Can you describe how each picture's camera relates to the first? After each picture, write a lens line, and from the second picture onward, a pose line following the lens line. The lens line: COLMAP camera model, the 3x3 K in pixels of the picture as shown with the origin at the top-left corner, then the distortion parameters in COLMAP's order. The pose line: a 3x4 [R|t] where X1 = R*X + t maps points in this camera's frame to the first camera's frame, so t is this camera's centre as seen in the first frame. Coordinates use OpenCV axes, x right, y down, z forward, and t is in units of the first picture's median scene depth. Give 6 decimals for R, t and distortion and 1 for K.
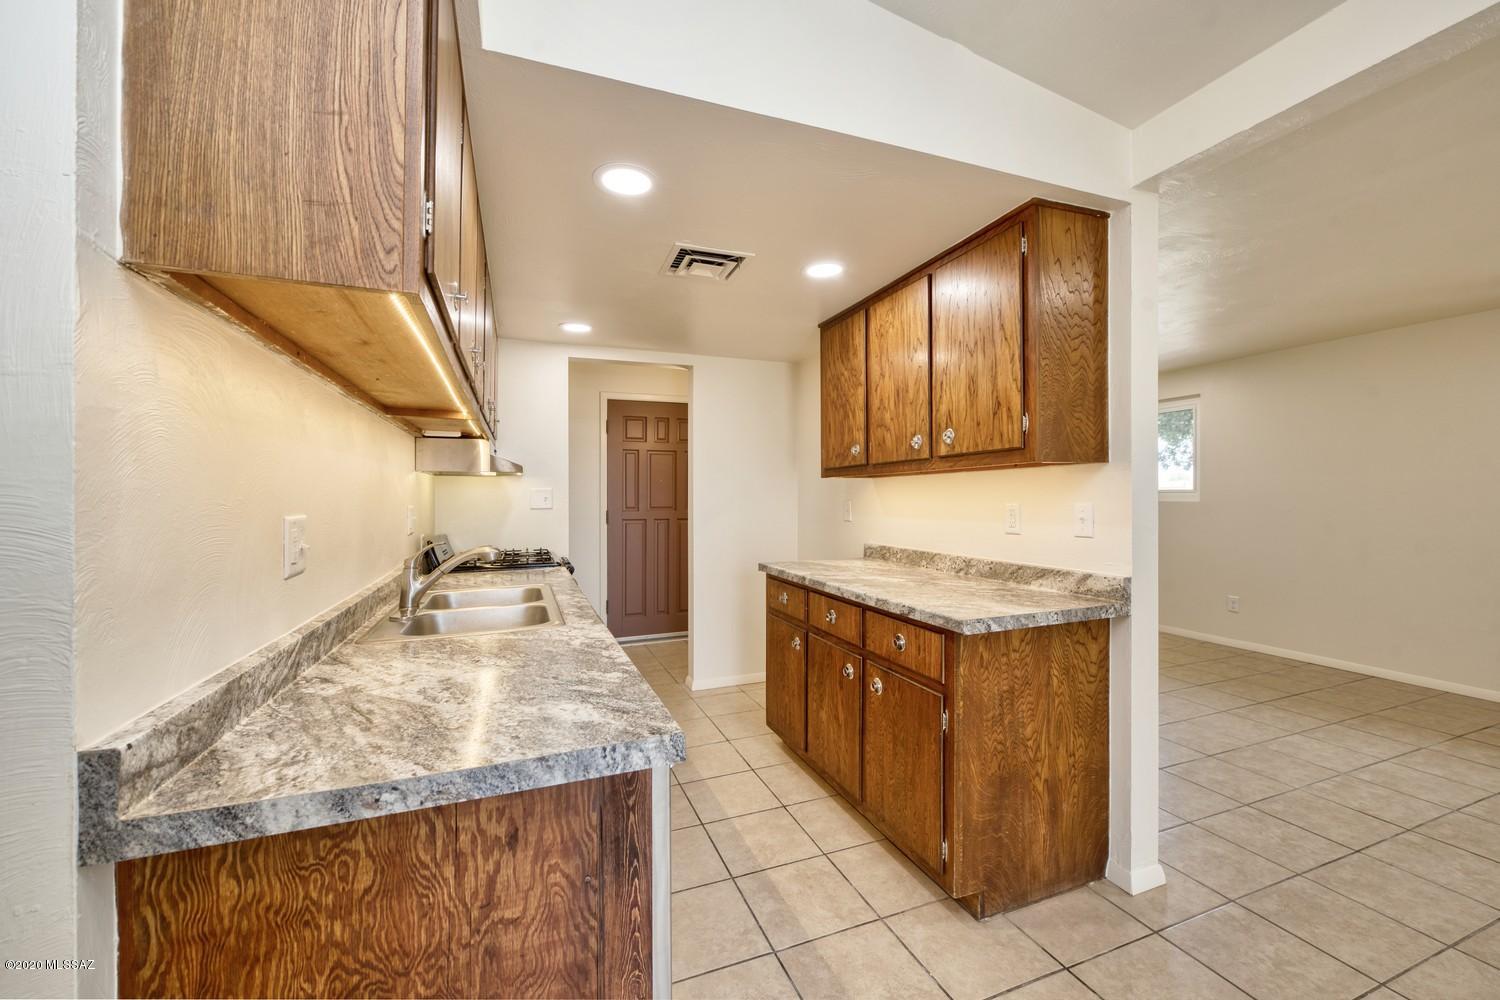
lens RADIAL K [[608.5, 0, 755.6], [0, 608.5, 499.7], [0, 0, 1]] dist [-0.001802, 0.000146]
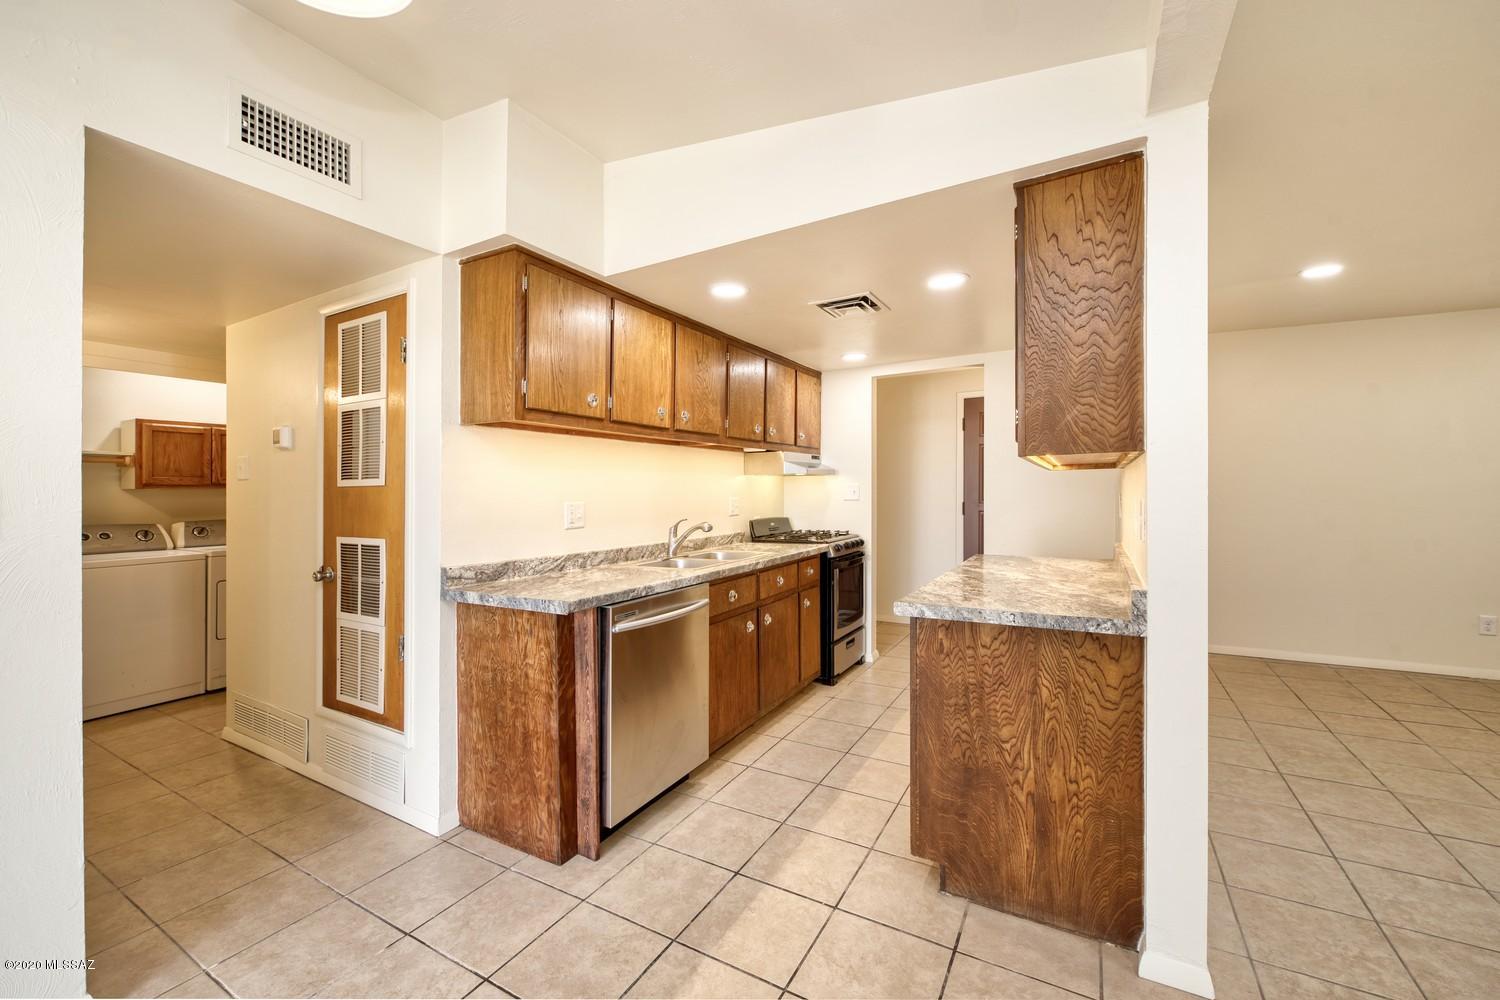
lens RADIAL K [[608.5, 0, 737.4], [0, 608.5, 484.4], [0, 0, 1]] dist [-0.001802, 0.000146]
pose [[0.610857, -0.011218, -0.791661, 0.946997], [0.003786, 0.999930, -0.011247, -0.008965], [0.791732, 0.003873, 0.610857, 0.062326]]
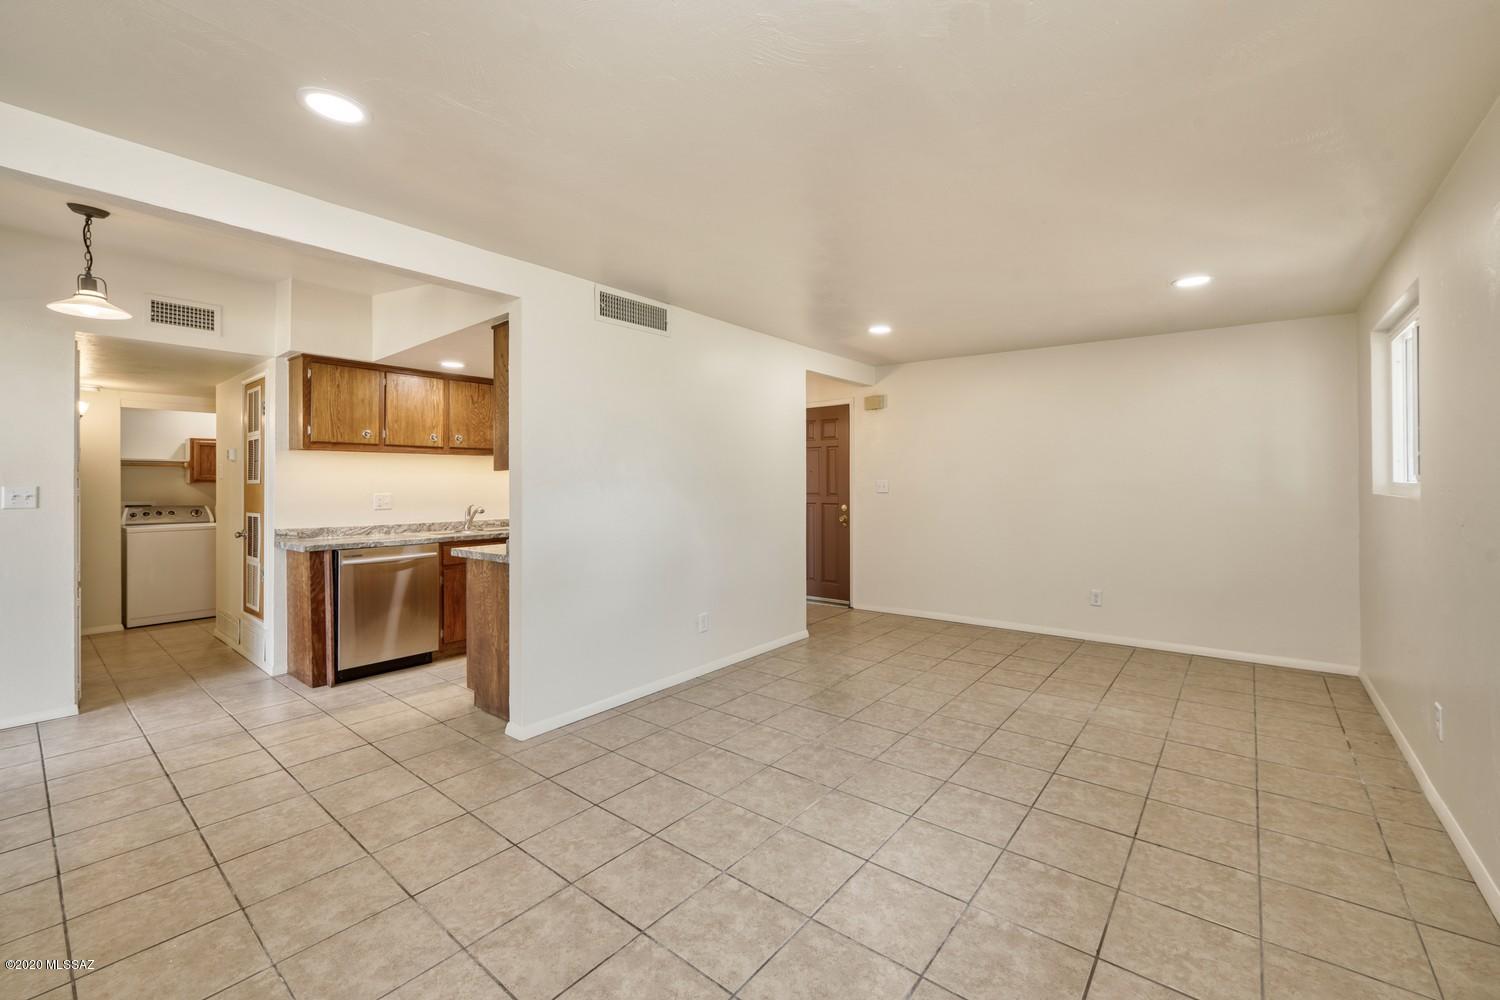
lens RADIAL K [[608.5, 0, 733.4], [0, 608.5, 473.3], [0, 0, 1]] dist [-0.001802, 0.000146]
pose [[0.473184, -0.013057, -0.880867, 2.370312], [0.000027, 0.999890, -0.014807, -0.028393], [0.880964, 0.006982, 0.473133, 0.762936]]
